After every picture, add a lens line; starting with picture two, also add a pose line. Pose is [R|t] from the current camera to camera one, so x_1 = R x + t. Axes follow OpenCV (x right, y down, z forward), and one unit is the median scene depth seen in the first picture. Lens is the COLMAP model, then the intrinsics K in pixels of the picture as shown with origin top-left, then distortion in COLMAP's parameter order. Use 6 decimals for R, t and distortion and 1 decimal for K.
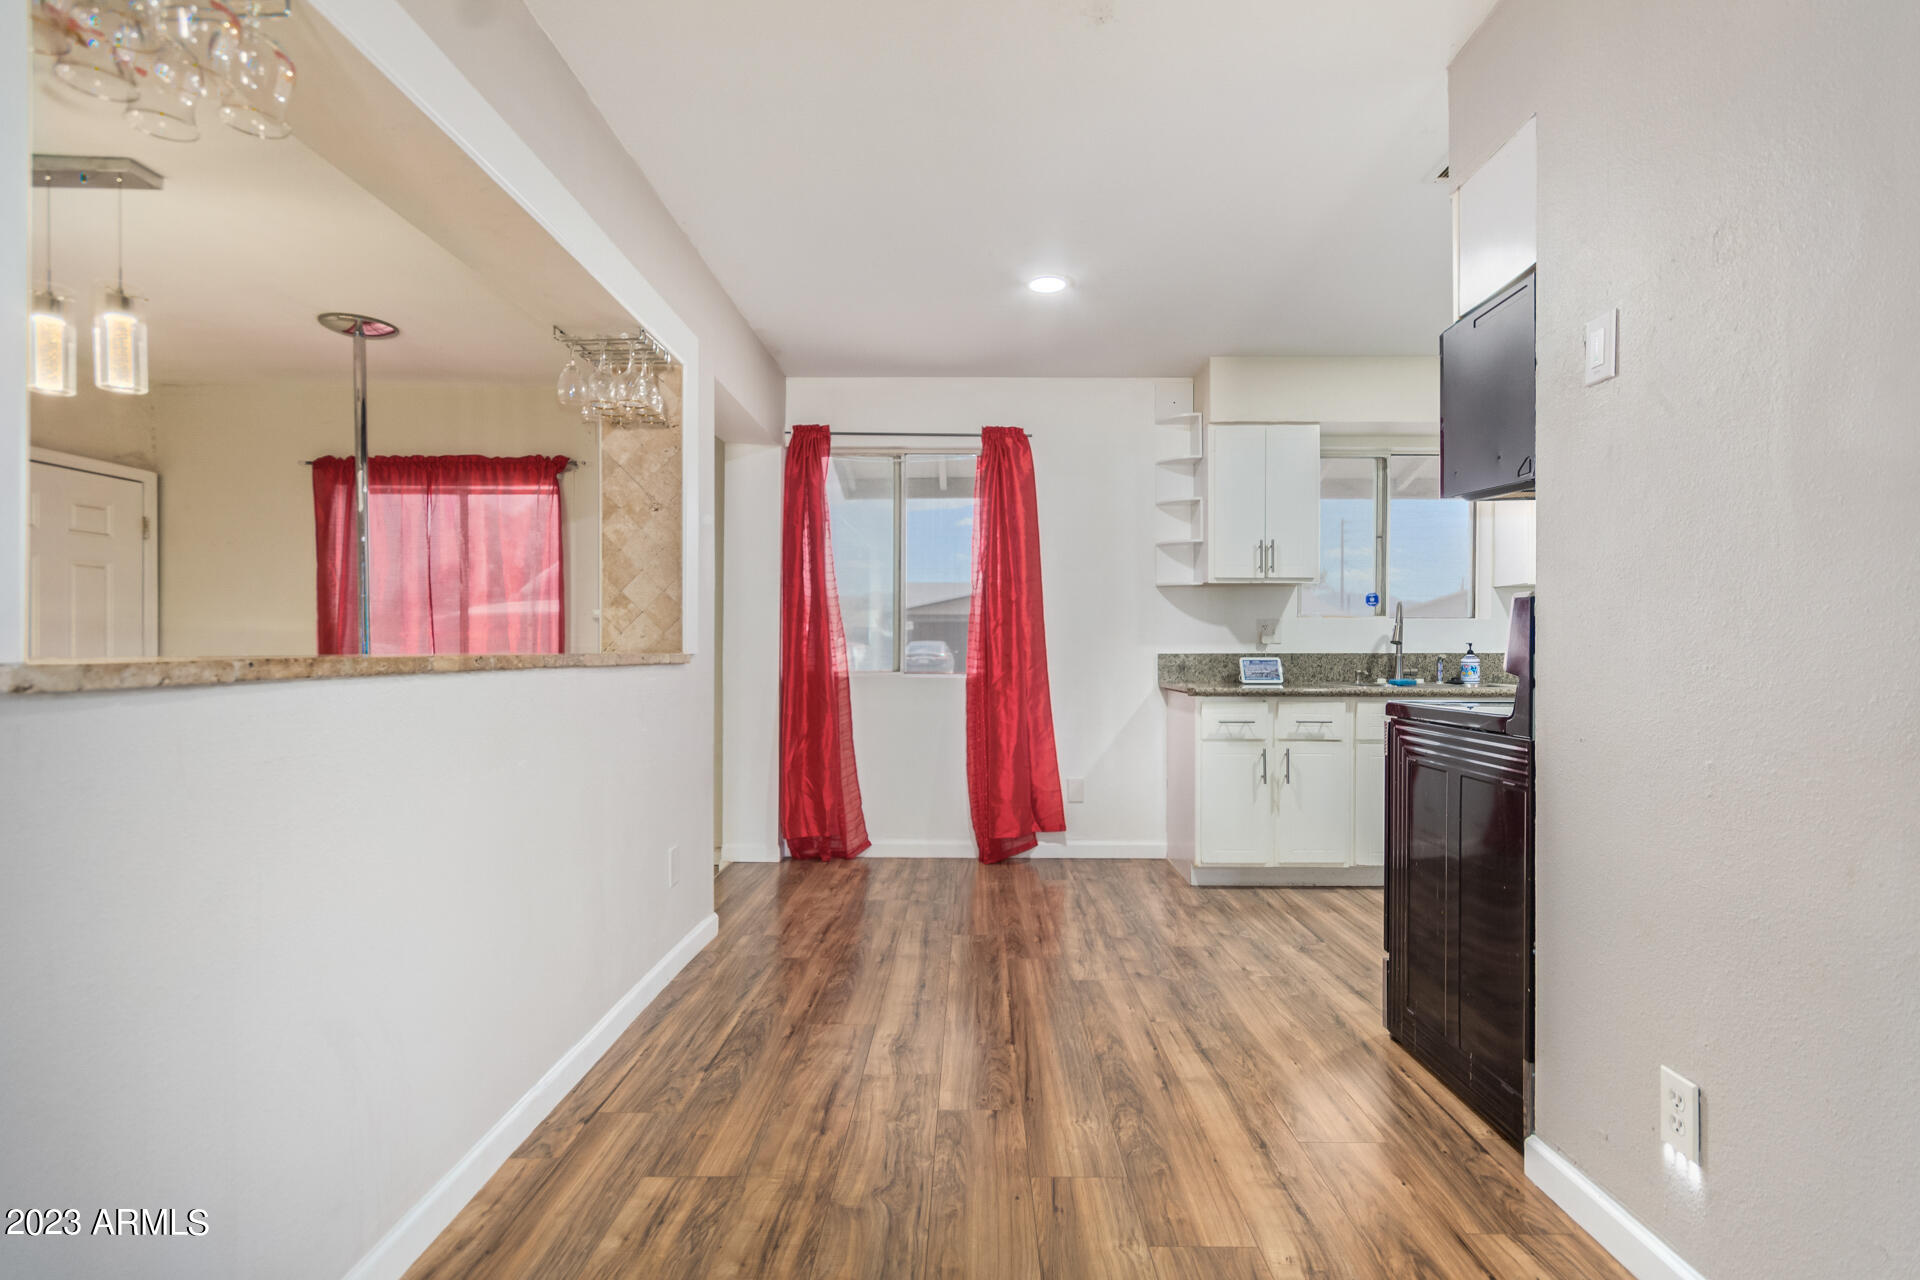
lens RADIAL K [[901.0, 0, 968.5], [0, 901.0, 656.4], [0, 0, 1]] dist [-0.001677, 0.000566]
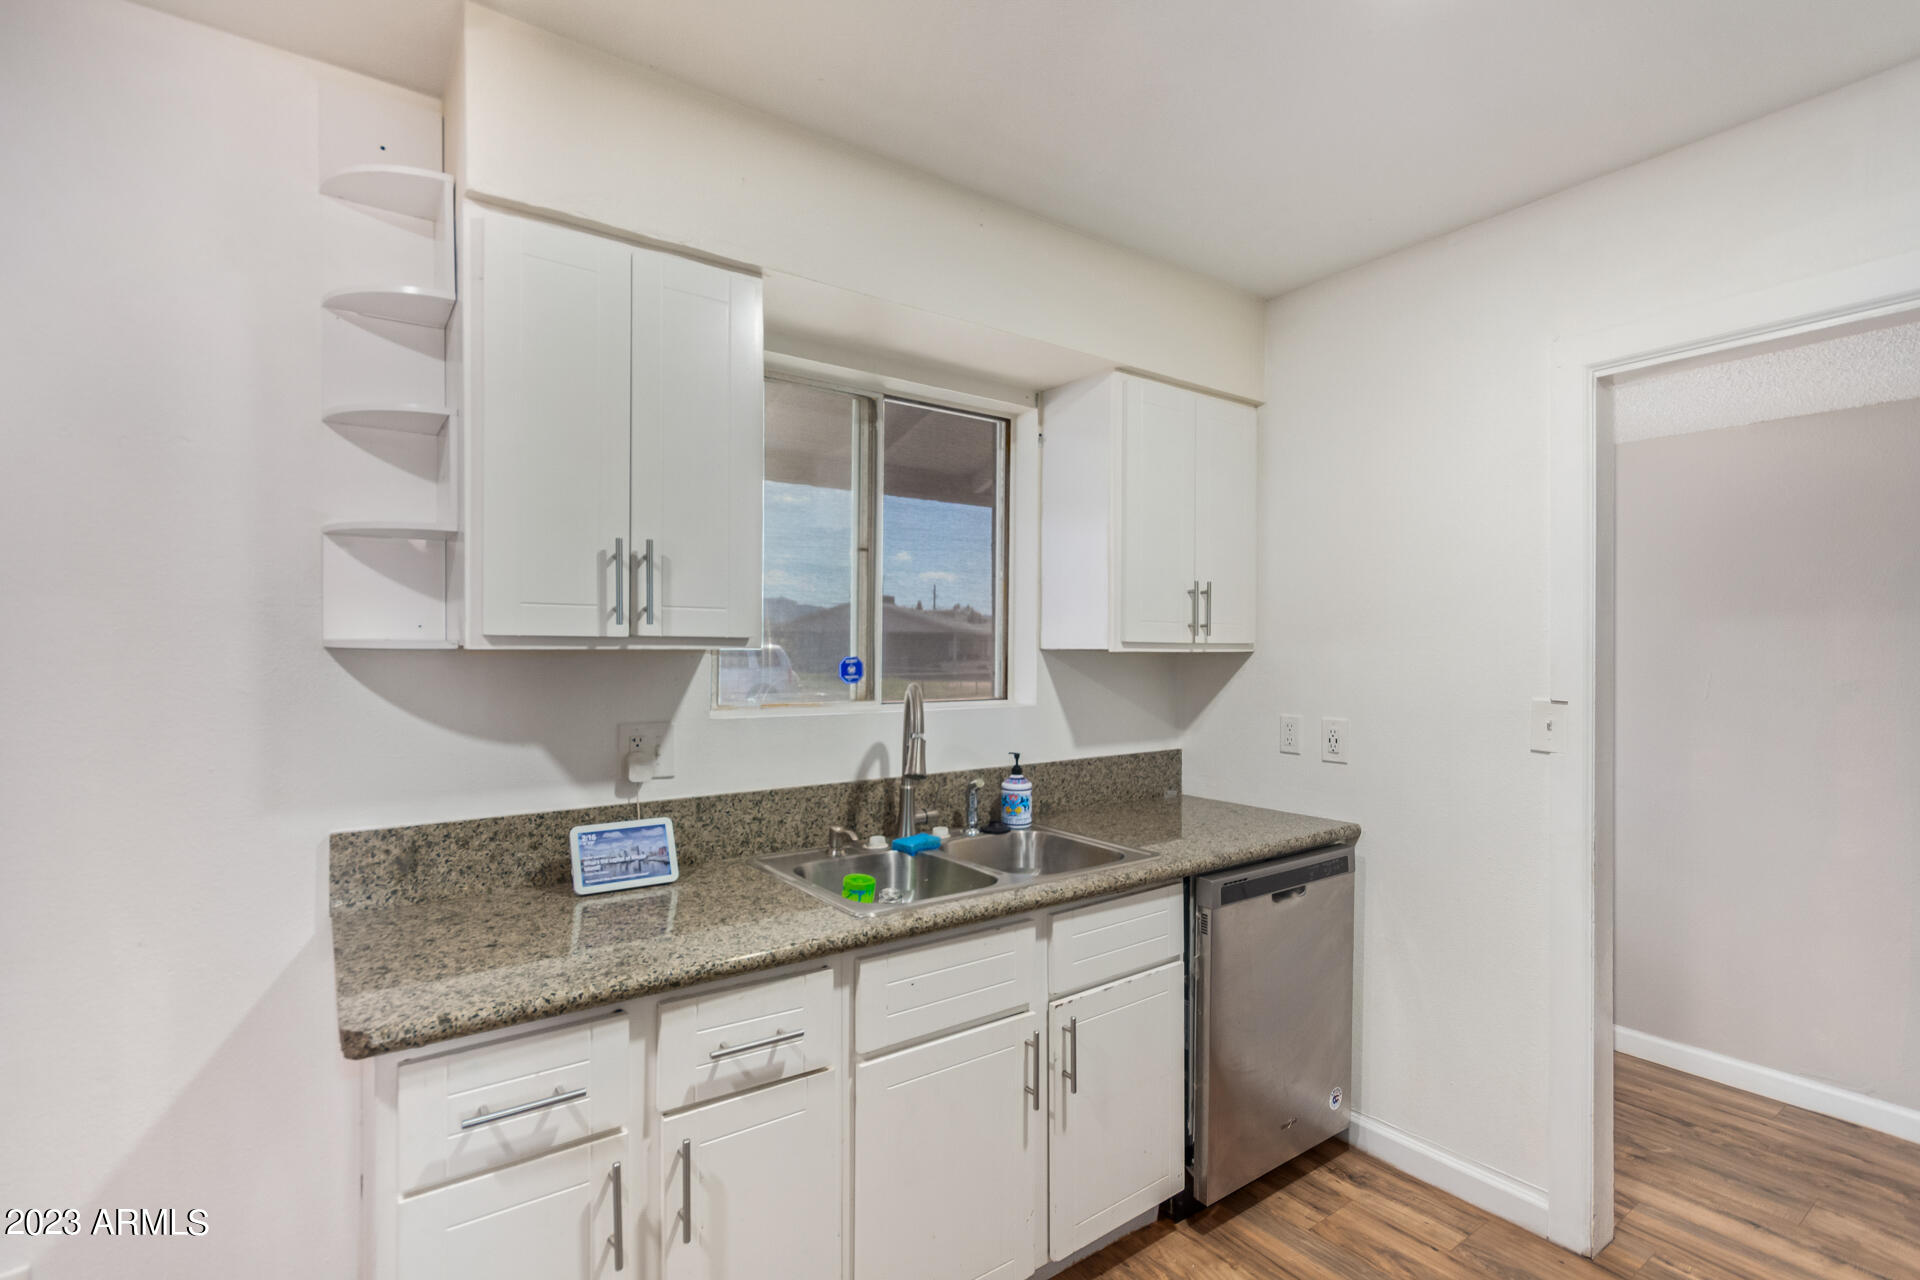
lens RADIAL K [[898.6, 0, 973.5], [0, 898.6, 649.4], [0, 0, 1]] dist [0.002447, 0.000892]
pose [[0.802067, -0.000774, 0.597233, 0.207744], [0.004195, 0.999982, -0.004338, -0.076353], [-0.597219, 0.005985, 0.802056, 0.575408]]
